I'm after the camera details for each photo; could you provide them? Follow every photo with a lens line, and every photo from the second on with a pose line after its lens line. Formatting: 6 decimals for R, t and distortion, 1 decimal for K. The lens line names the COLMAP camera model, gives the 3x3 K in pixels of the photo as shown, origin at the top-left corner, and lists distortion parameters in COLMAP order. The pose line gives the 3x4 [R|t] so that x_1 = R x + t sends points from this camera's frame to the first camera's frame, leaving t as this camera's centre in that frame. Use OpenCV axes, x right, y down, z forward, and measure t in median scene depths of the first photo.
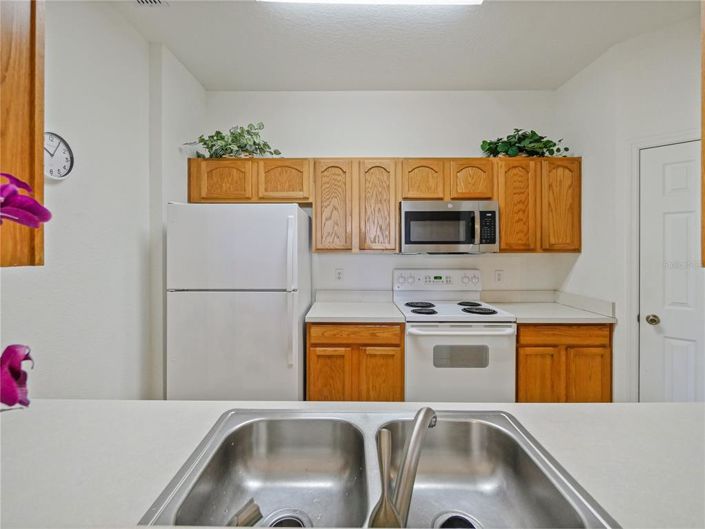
lens RADIAL K [[285.6, 0, 345.1], [0, 285.6, 252.1], [0, 0, 1]] dist [-0.004815, -0.000374]
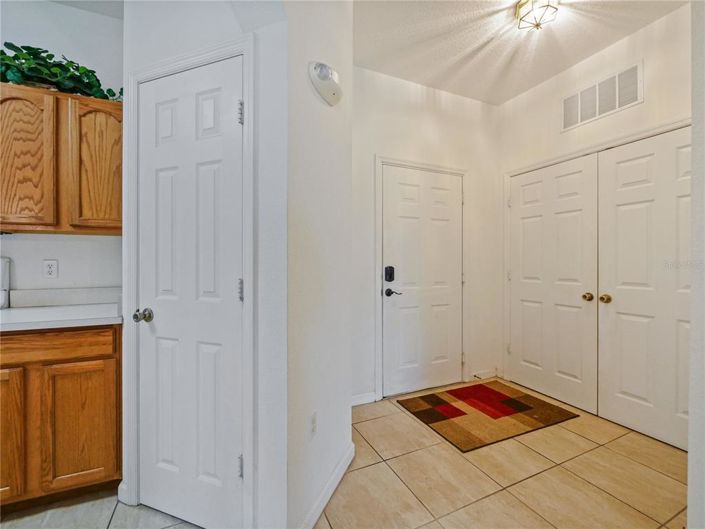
lens RADIAL K [[307.0, 0, 347.5], [0, 307.0, 263.7], [0, 0, 1]] dist [-0.002886, -0.001148]
pose [[0.908240, 0.000546, 0.418449, 0.997408], [0.000954, 0.999994, -0.003376, 0.086375], [-0.418448, 0.003465, 0.908234, 0.039589]]
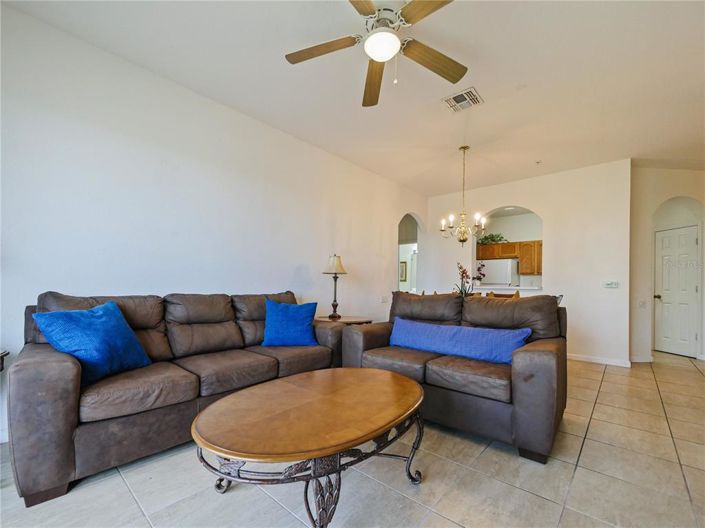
lens RADIAL K [[307.0, 0, 345.8], [0, 307.0, 286.2], [0, 0, 1]] dist [-0.002886, -0.001148]
pose [[0.740637, 0.009498, -0.671839, 0.682677], [-0.015281, 0.999880, -0.002711, 0.156302], [0.671732, 0.012274, 0.740693, -2.496110]]
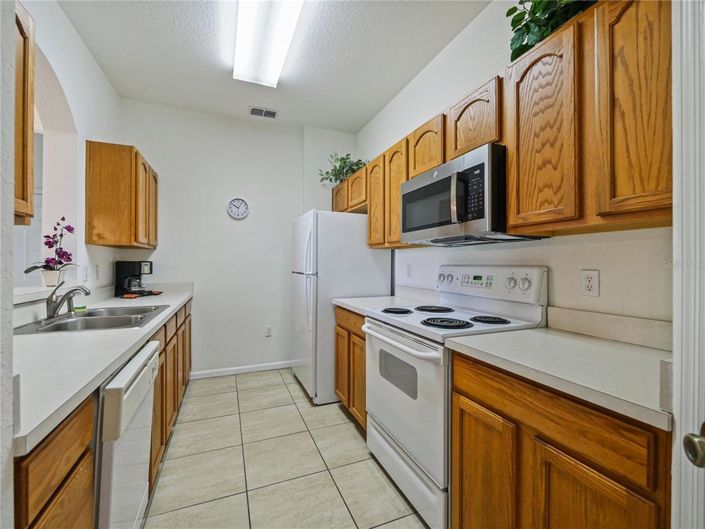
lens RADIAL K [[307.0, 0, 348.2], [0, 307.0, 261.3], [0, 0, 1]] dist [-0.002886, -0.001148]
pose [[0.385361, -0.001971, -0.922764, 0.972203], [-0.009426, 0.999937, -0.006072, 0.064015], [0.922718, 0.011038, 0.385318, 0.483438]]
